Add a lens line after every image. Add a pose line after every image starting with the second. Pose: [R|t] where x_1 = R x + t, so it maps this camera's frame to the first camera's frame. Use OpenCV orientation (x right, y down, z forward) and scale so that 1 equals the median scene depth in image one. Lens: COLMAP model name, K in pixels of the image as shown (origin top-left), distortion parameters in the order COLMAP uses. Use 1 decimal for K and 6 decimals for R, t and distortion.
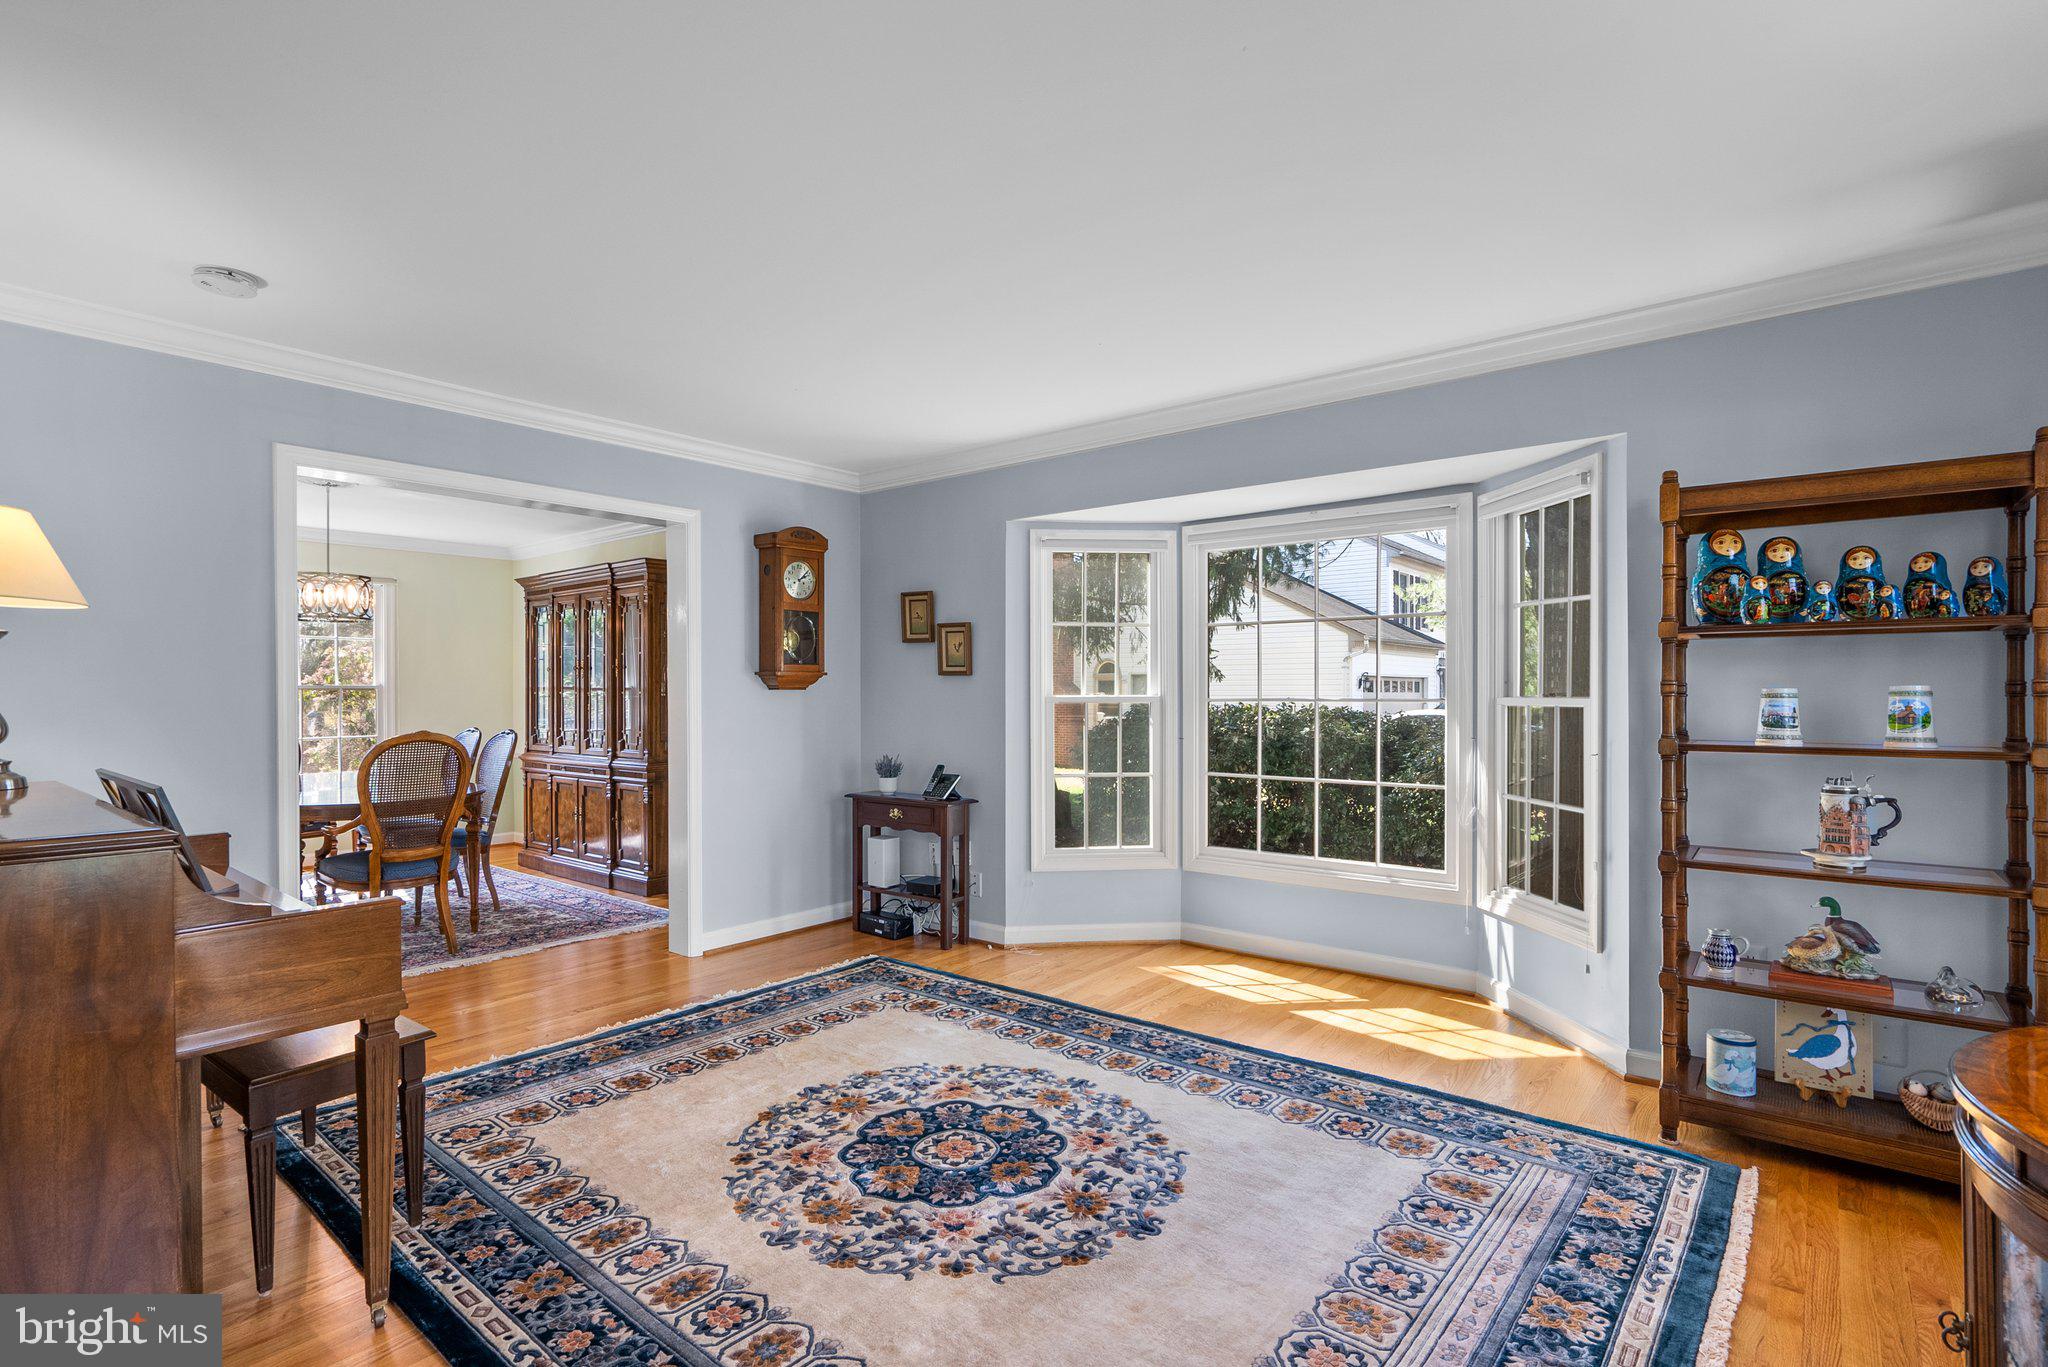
lens RADIAL K [[988.4, 0, 1022.3], [0, 988.4, 694.9], [0, 0, 1]] dist [0.000800, 0.000017]
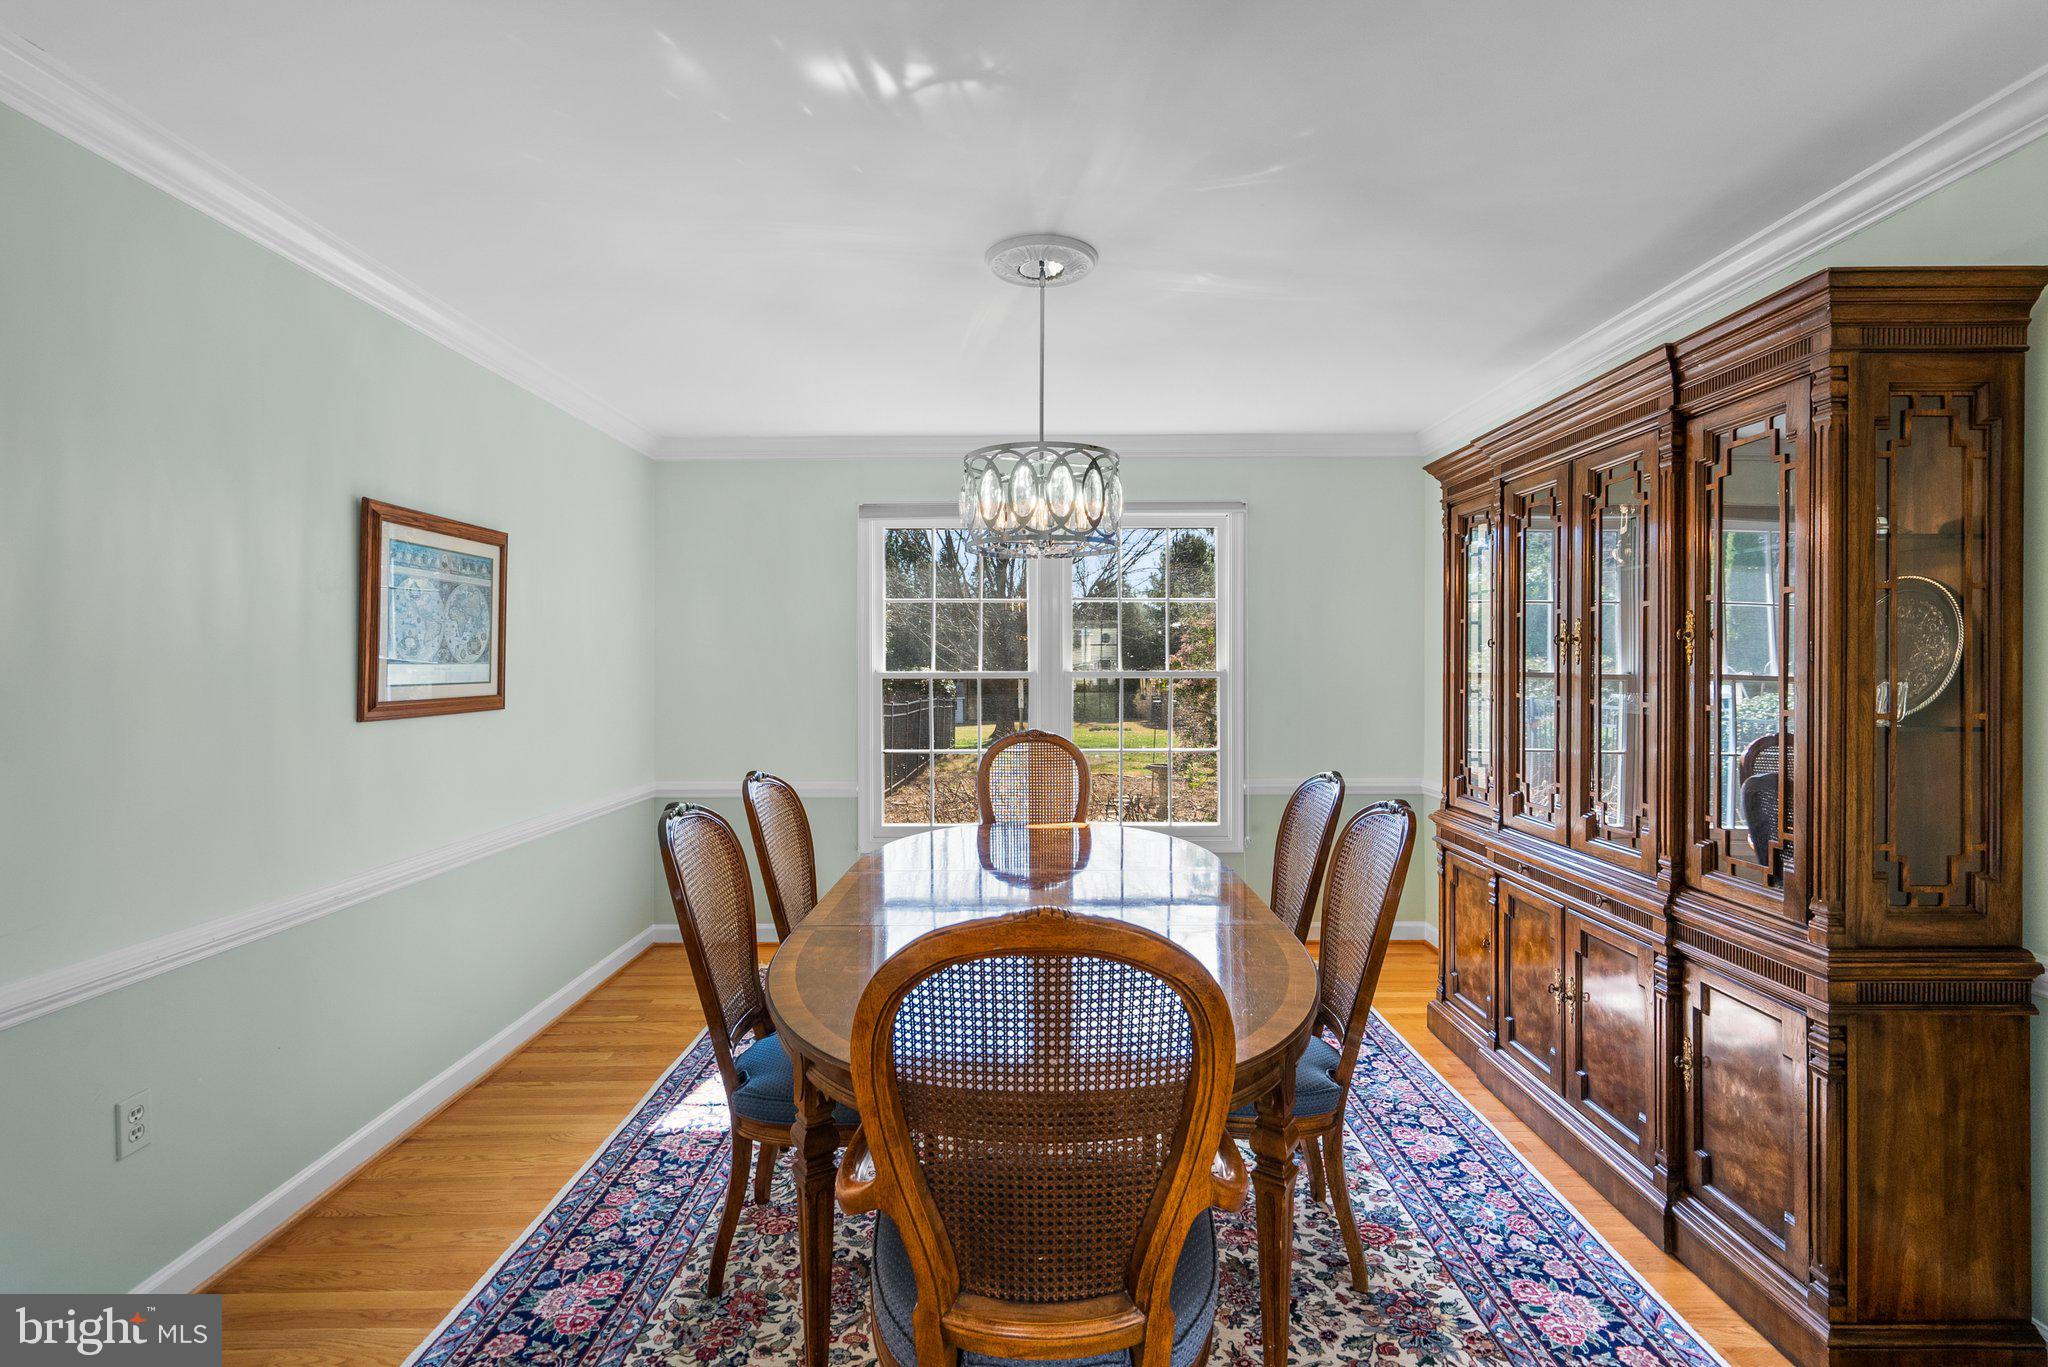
lens RADIAL K [[937.9, 0, 1029.1], [0, 937.9, 675.2], [0, 0, 1]] dist [-0.000880, 0.001948]
pose [[0.631243, 0.007208, -0.775552, -0.288185], [-0.000594, 0.999961, 0.008811, -0.015888], [0.775585, -0.005102, 0.631222, 0.581287]]
